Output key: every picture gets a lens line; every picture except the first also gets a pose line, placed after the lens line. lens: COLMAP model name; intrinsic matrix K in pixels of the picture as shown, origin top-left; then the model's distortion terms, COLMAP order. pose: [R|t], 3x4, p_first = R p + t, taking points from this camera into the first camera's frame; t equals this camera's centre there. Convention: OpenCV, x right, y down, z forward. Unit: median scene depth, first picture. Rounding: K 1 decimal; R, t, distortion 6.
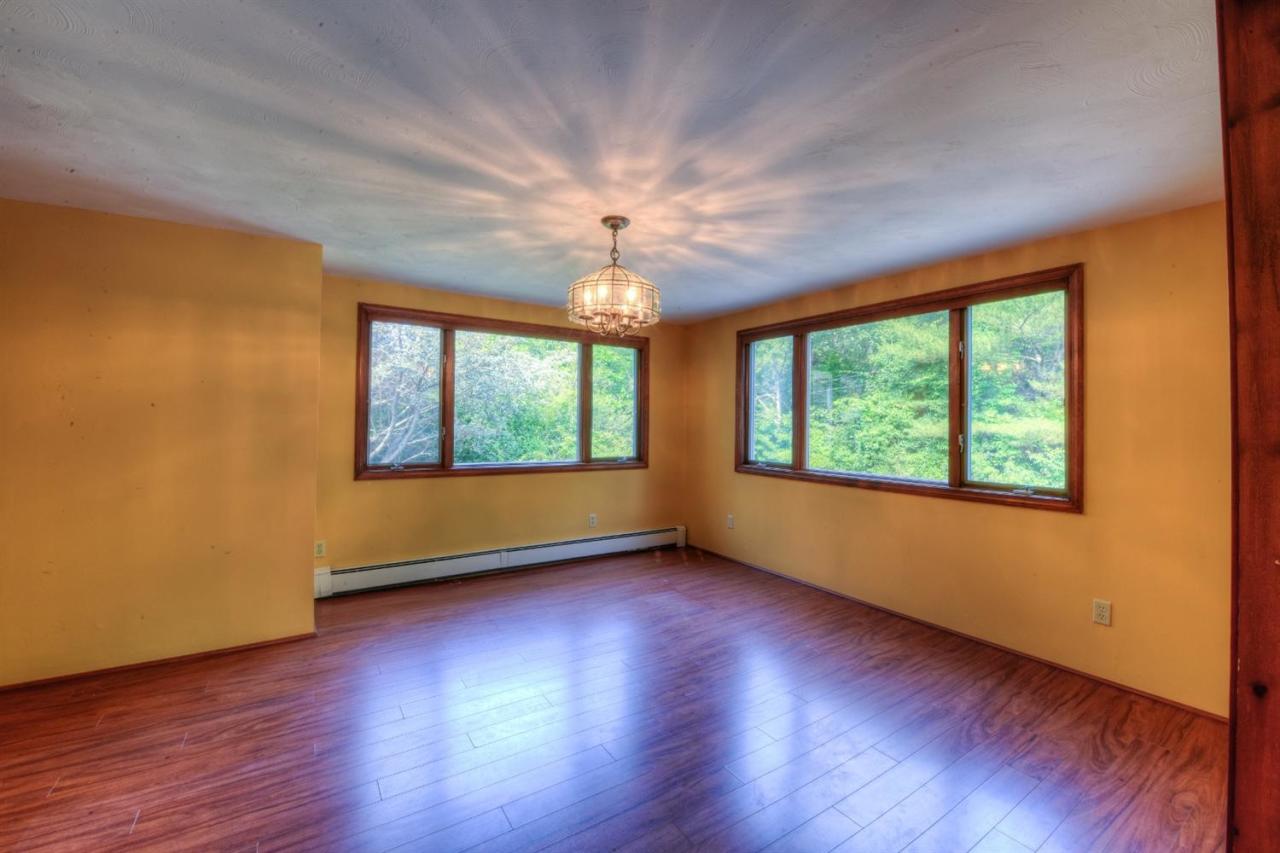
lens RADIAL K [[516.0, 0, 641.0], [0, 516.0, 415.3], [0, 0, 1]] dist [-0.018097, -0.000041]
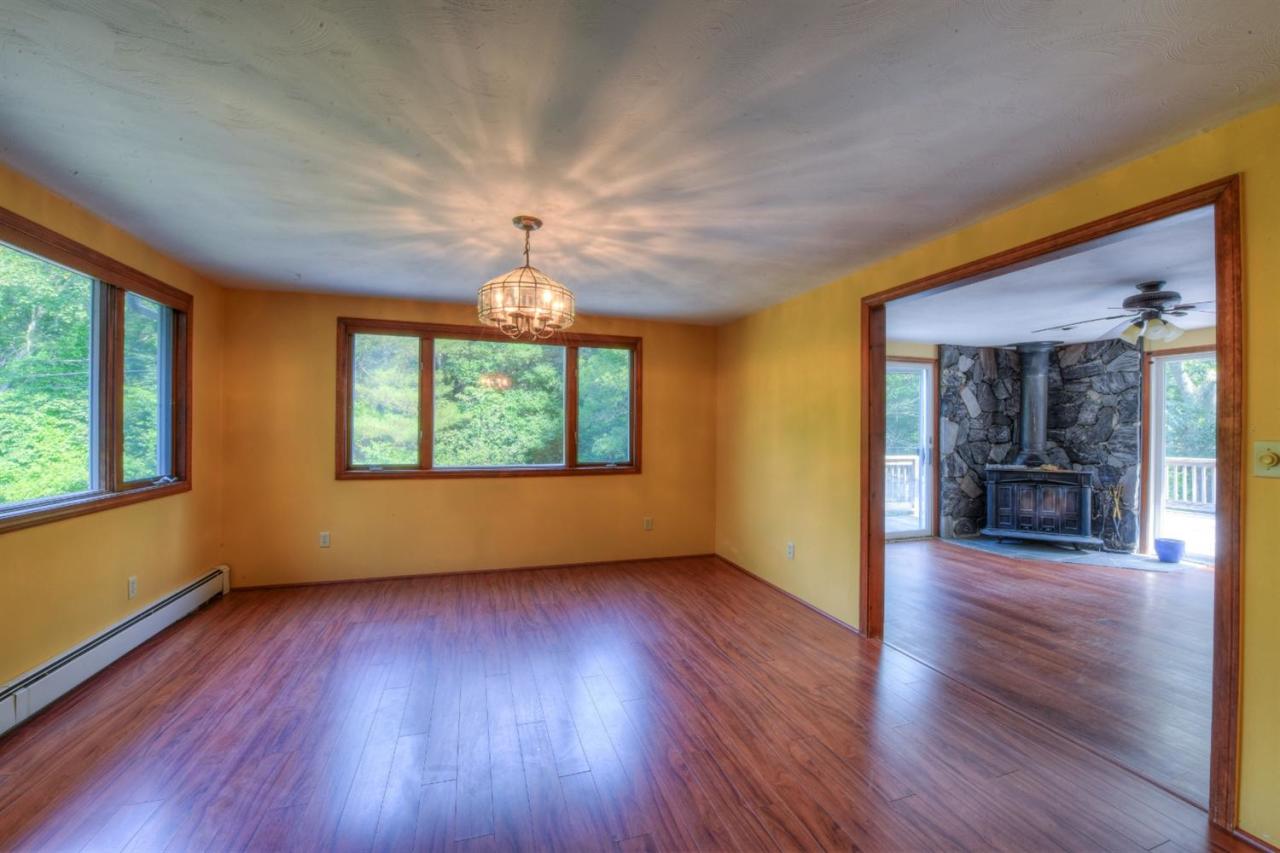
lens RADIAL K [[509.7, 0, 644.8], [0, 509.7, 426.6], [0, 0, 1]] dist [-0.019803, -0.000259]
pose [[0.252667, -0.007723, 0.967523, -0.659628], [-0.020483, 0.999701, 0.013329, -0.002308], [-0.967337, -0.023186, 0.252433, 0.372610]]
